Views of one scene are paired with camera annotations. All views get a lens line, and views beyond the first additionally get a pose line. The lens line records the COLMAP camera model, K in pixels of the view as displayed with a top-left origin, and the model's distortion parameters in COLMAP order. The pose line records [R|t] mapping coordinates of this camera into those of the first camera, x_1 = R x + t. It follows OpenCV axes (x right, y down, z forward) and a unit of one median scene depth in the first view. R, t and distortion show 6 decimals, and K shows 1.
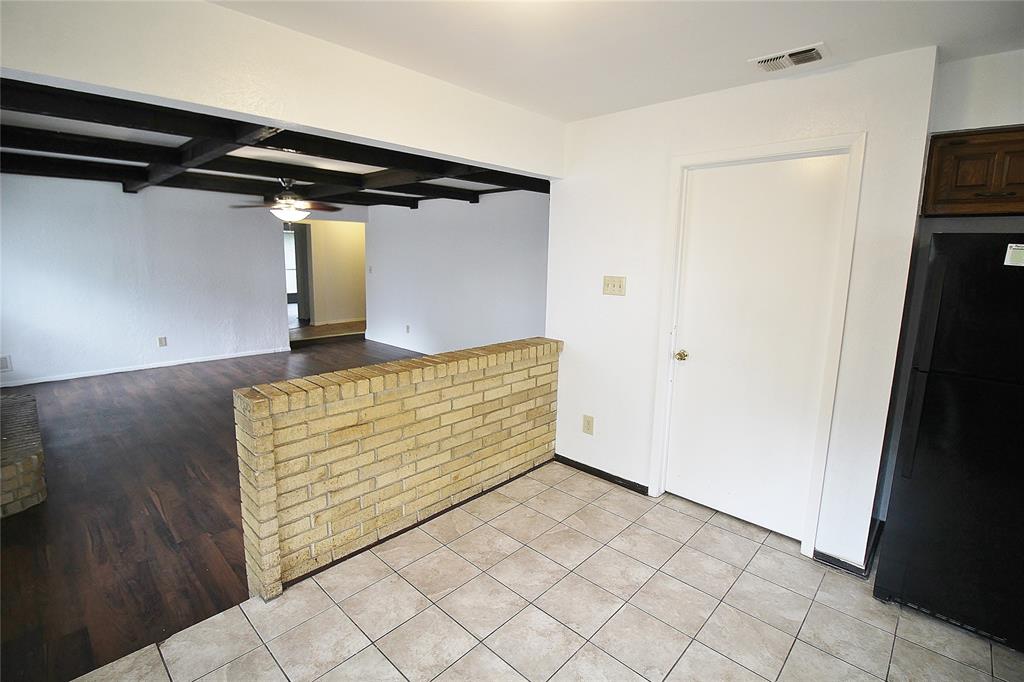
lens RADIAL K [[470.8, 0, 513.4], [0, 470.8, 327.9], [0, 0, 1]] dist [0.003655, -0.016828]
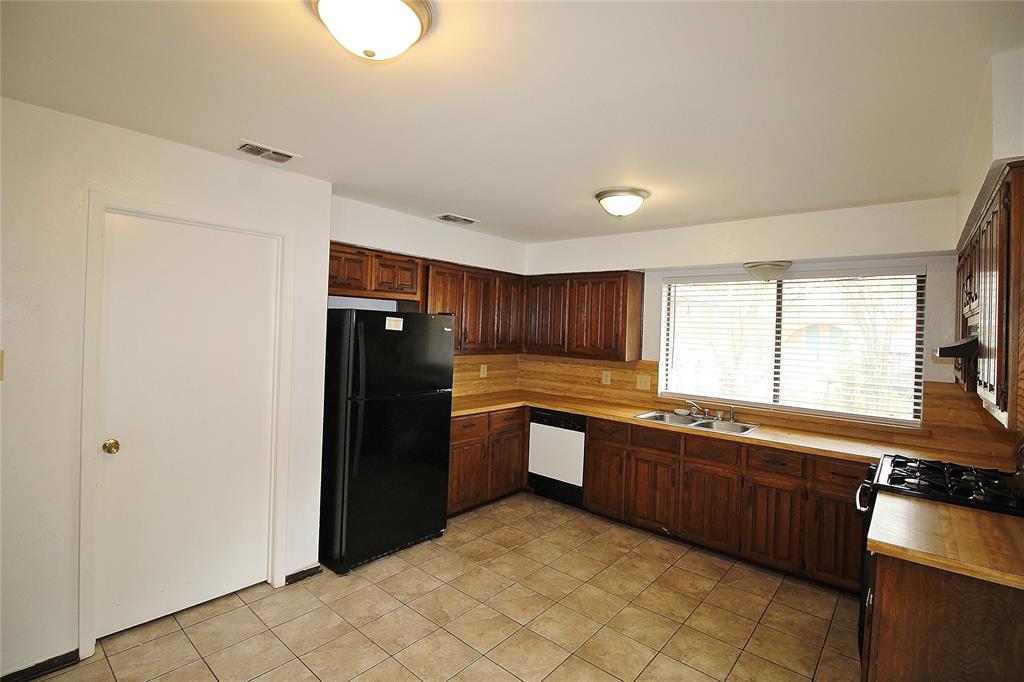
lens RADIAL K [[470.8, 0, 513.4], [0, 470.8, 327.9], [0, 0, 1]] dist [0.003655, -0.016828]
pose [[-0.054520, -0.014309, 0.998410, -0.540032], [0.114732, 0.993185, 0.020500, -0.090554], [-0.991899, 0.115667, -0.052507, 0.458978]]
